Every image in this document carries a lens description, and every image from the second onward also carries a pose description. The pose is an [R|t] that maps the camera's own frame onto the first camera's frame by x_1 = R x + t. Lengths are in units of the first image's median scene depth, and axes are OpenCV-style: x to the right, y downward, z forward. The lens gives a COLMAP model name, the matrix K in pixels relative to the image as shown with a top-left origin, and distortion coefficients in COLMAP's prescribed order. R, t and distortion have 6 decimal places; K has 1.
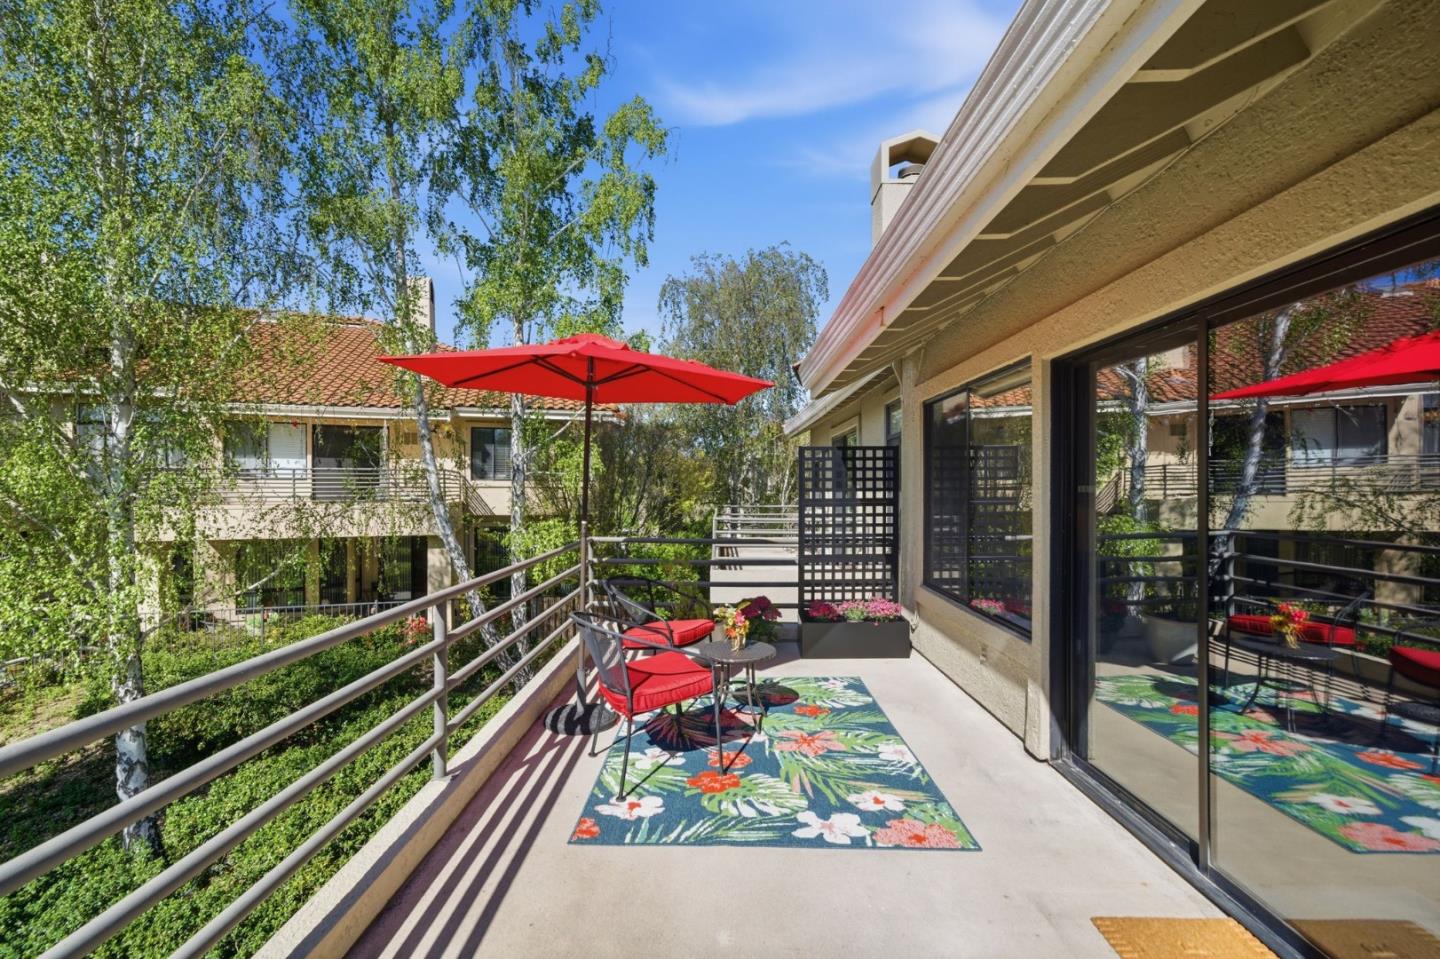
lens RADIAL K [[583.9, 0, 730.6], [0, 583.9, 484.7], [0, 0, 1]] dist [0.001215, 0.000298]
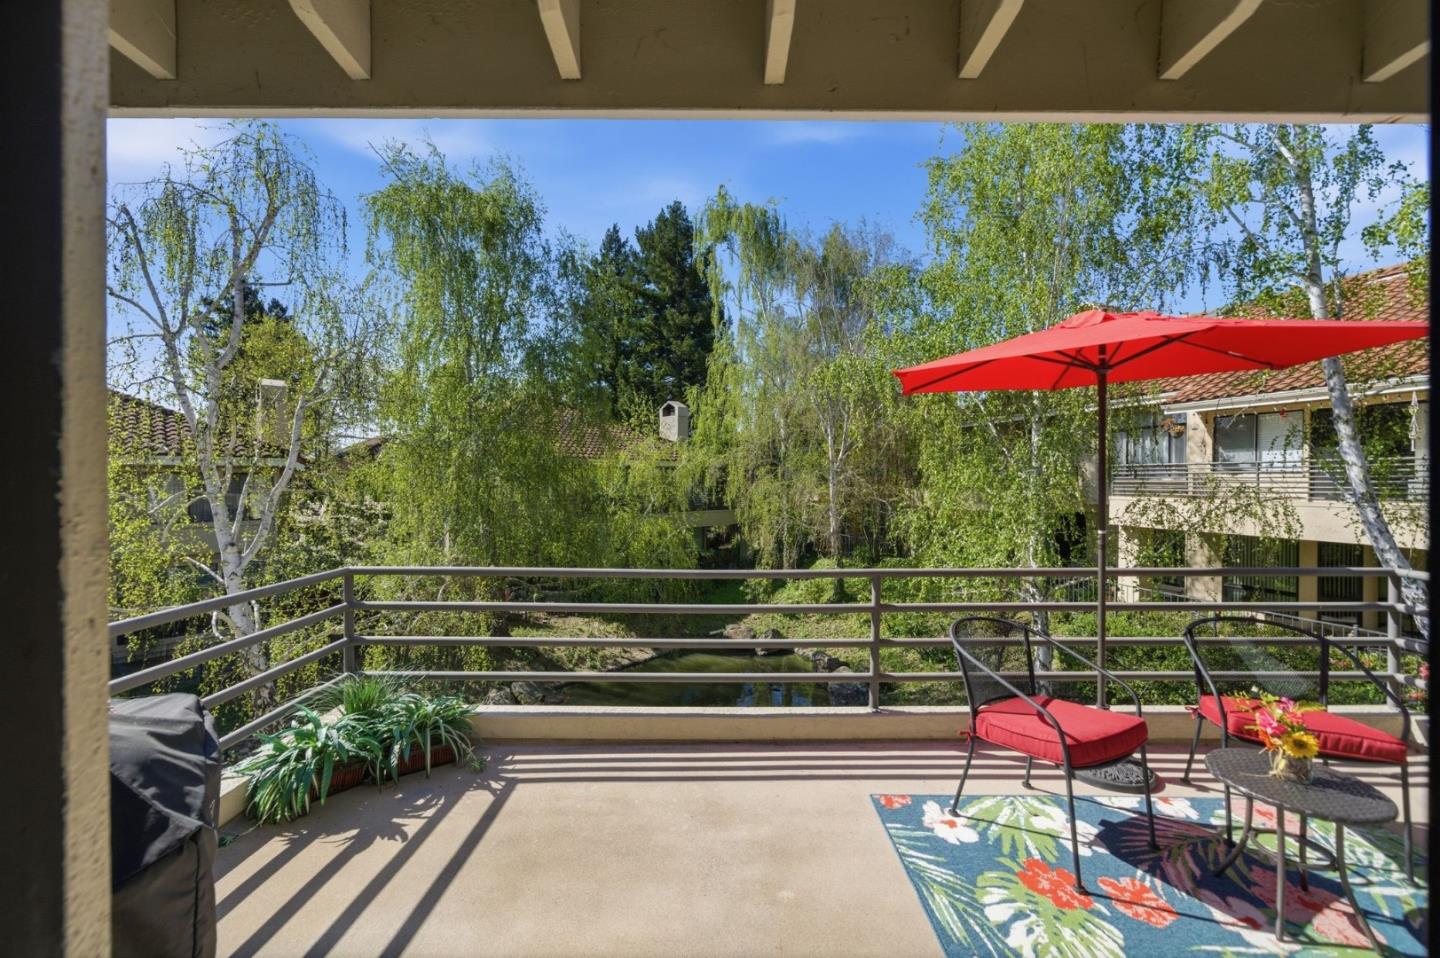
lens RADIAL K [[583.9, 0, 730.6], [0, 583.9, 484.2], [0, 0, 1]] dist [0.001215, 0.000298]
pose [[0.029141, 0.014190, -0.999475, 0.629083], [-0.000941, 0.999899, 0.014168, -0.015784], [0.999575, 0.000528, 0.029151, 0.498610]]
